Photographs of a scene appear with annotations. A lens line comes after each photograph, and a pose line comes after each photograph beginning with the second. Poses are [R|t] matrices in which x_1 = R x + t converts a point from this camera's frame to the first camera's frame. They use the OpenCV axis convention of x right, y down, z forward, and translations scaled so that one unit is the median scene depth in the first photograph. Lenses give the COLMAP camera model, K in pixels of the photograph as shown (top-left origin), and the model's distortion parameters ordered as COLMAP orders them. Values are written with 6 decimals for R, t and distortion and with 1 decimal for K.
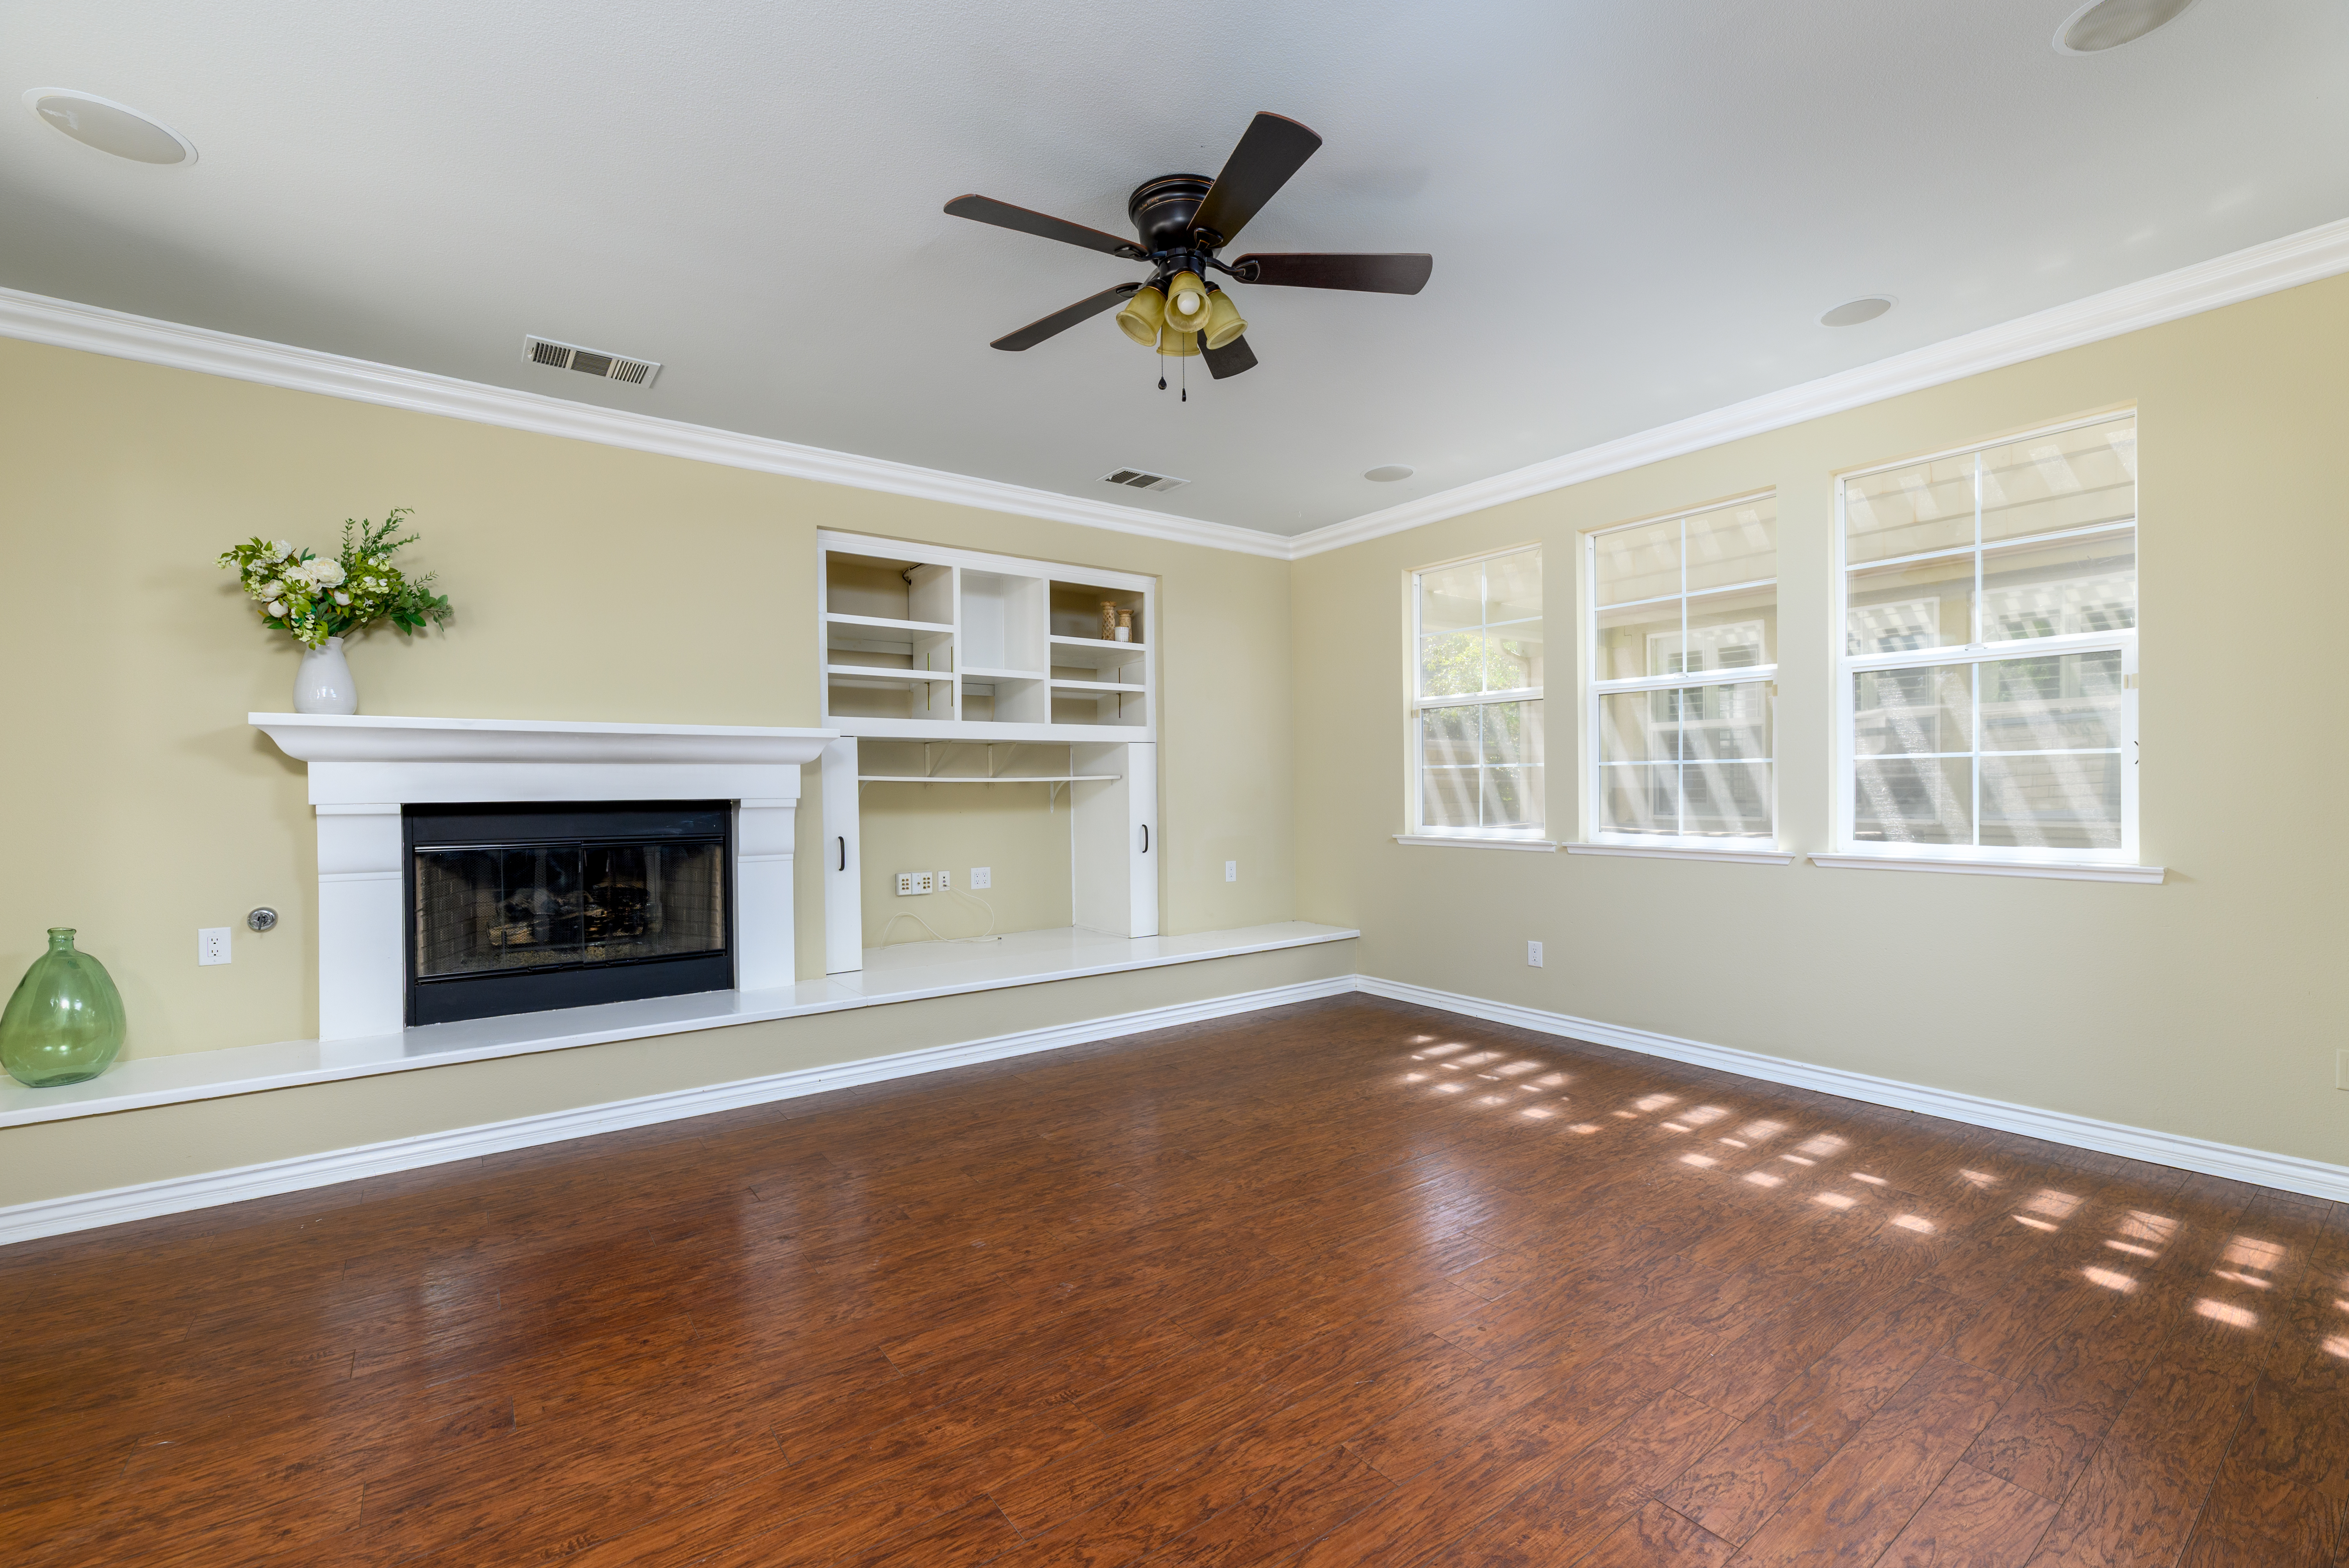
lens RADIAL K [[1036.8, 0, 1159.6], [0, 1036.8, 799.8], [0, 0, 1]] dist [0.002979, 0.001592]
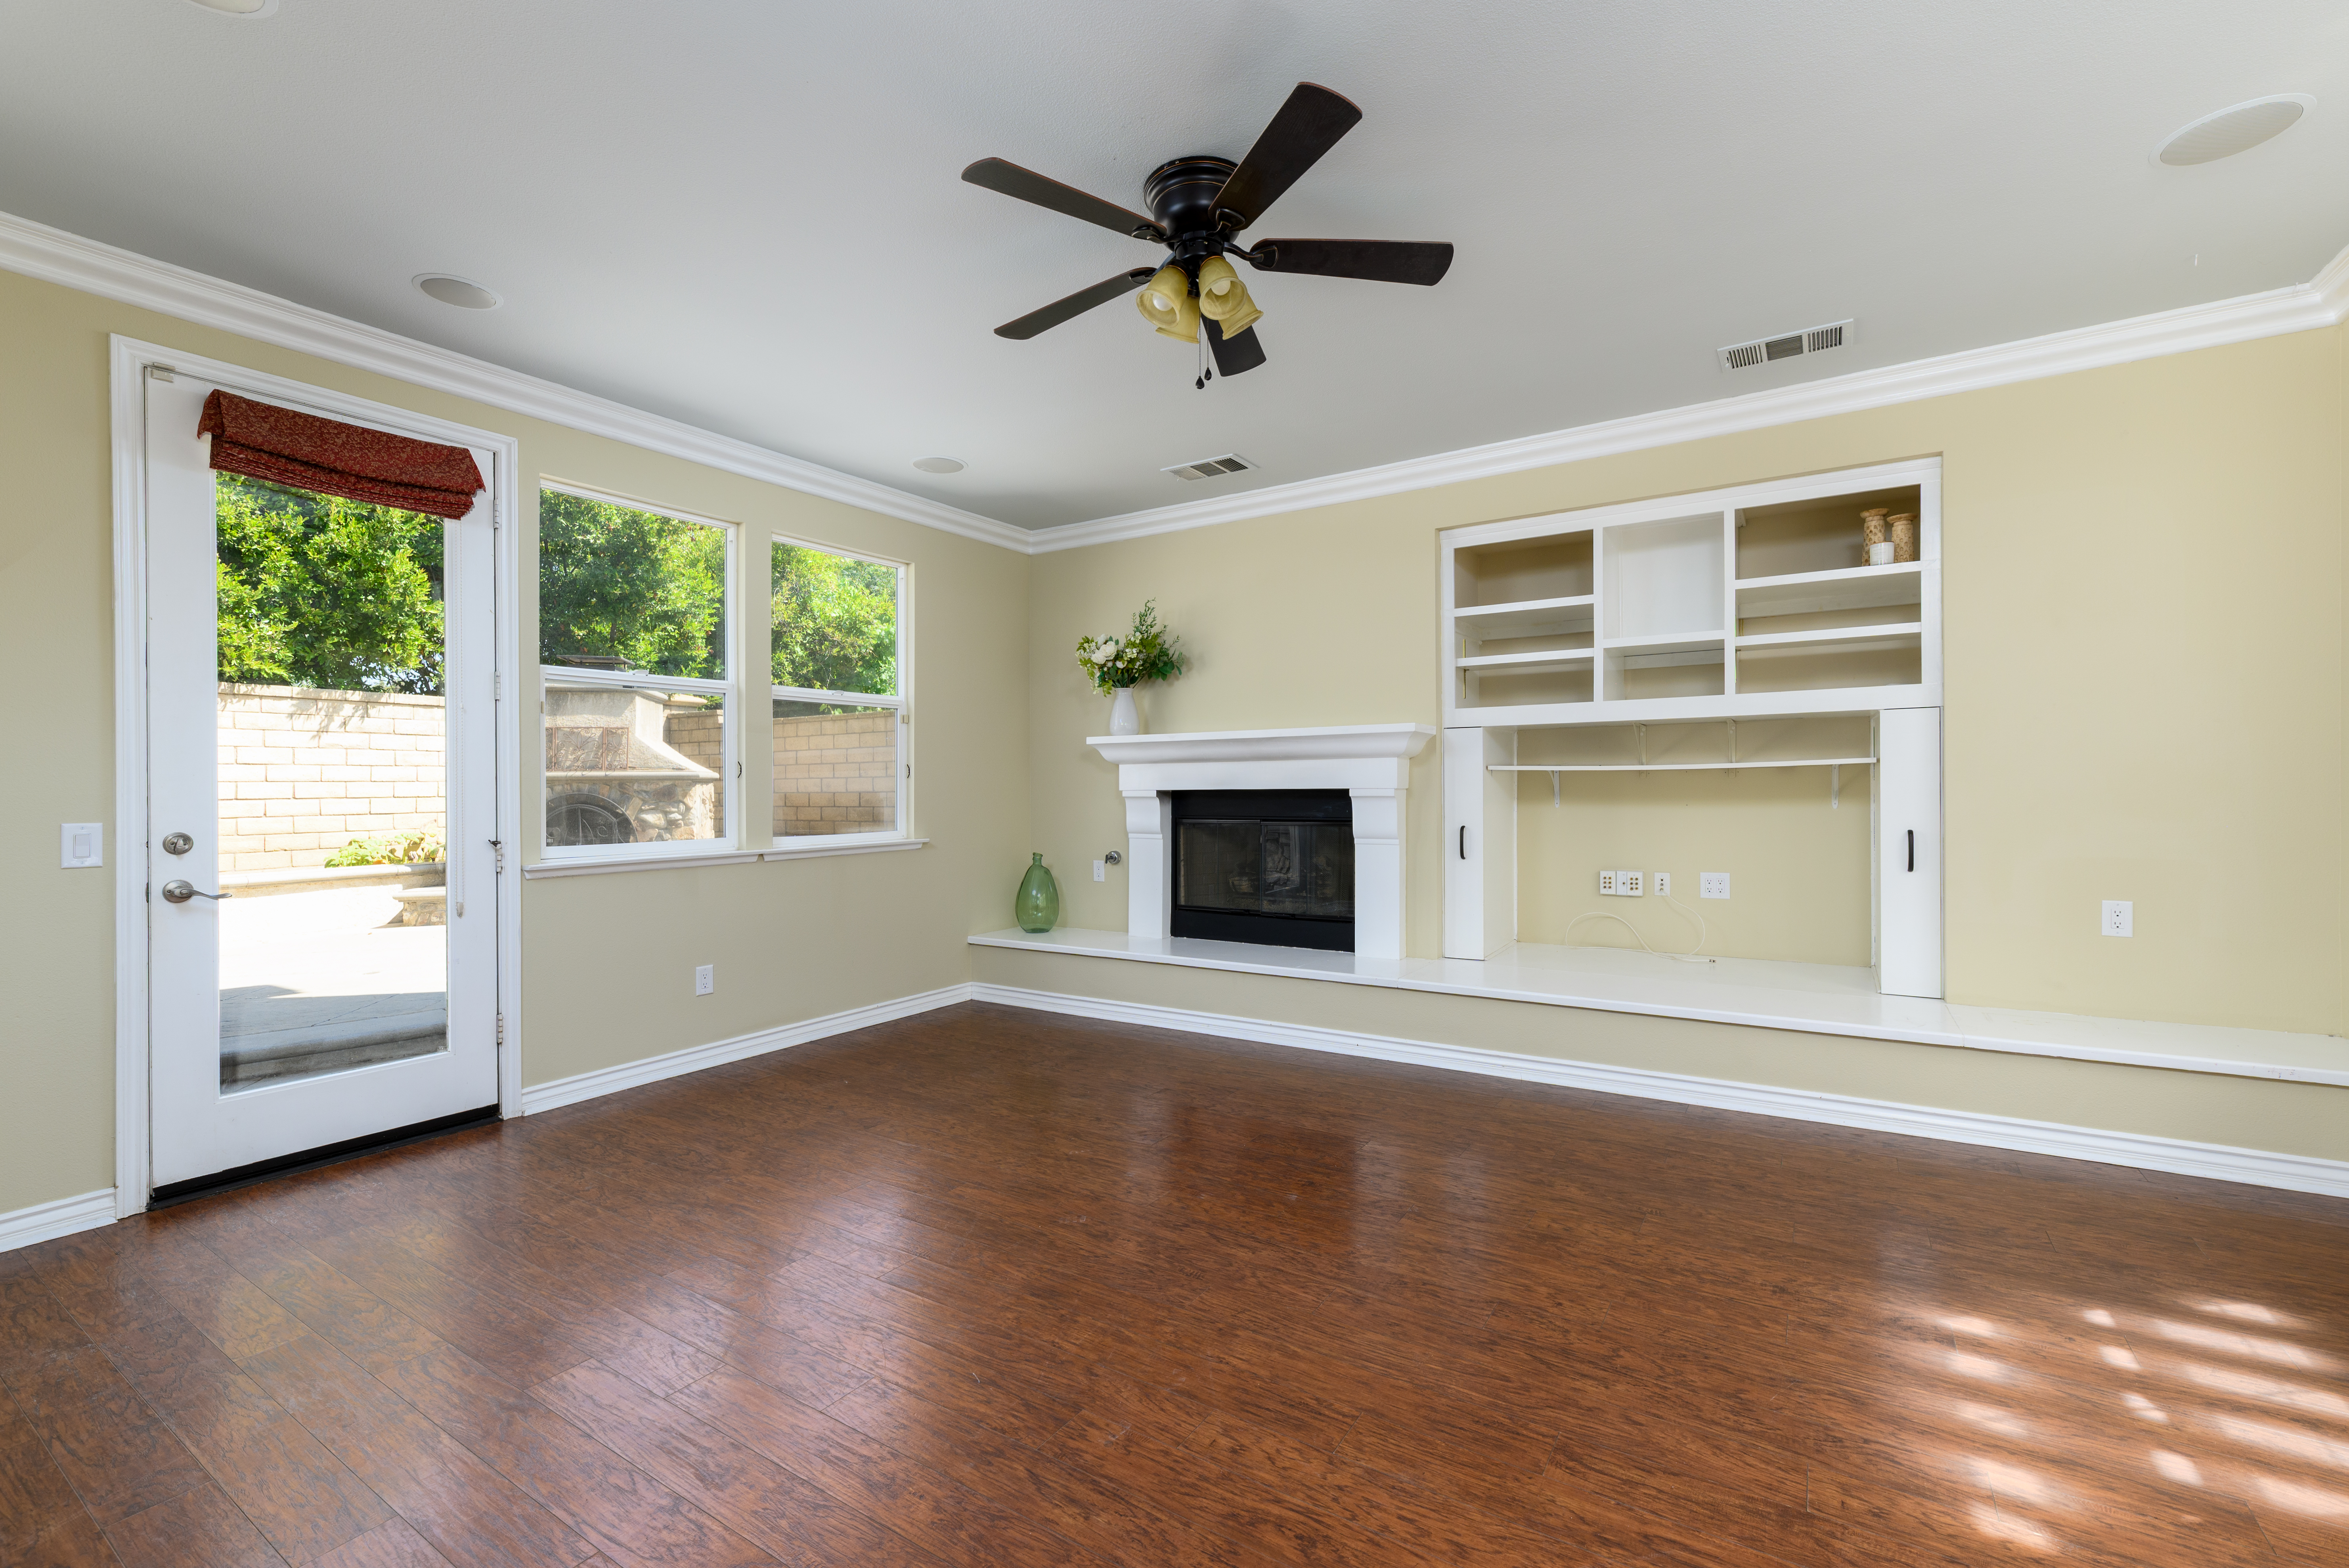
lens RADIAL K [[1036.8, 0, 1179.0], [0, 1036.8, 780.7], [0, 0, 1]] dist [0.002979, 0.001592]
pose [[0.324898, 0.002199, -0.945746, 0.622664], [-0.001475, 0.999997, 0.001819, -0.011267], [0.945748, 0.000804, 0.324900, 0.440911]]
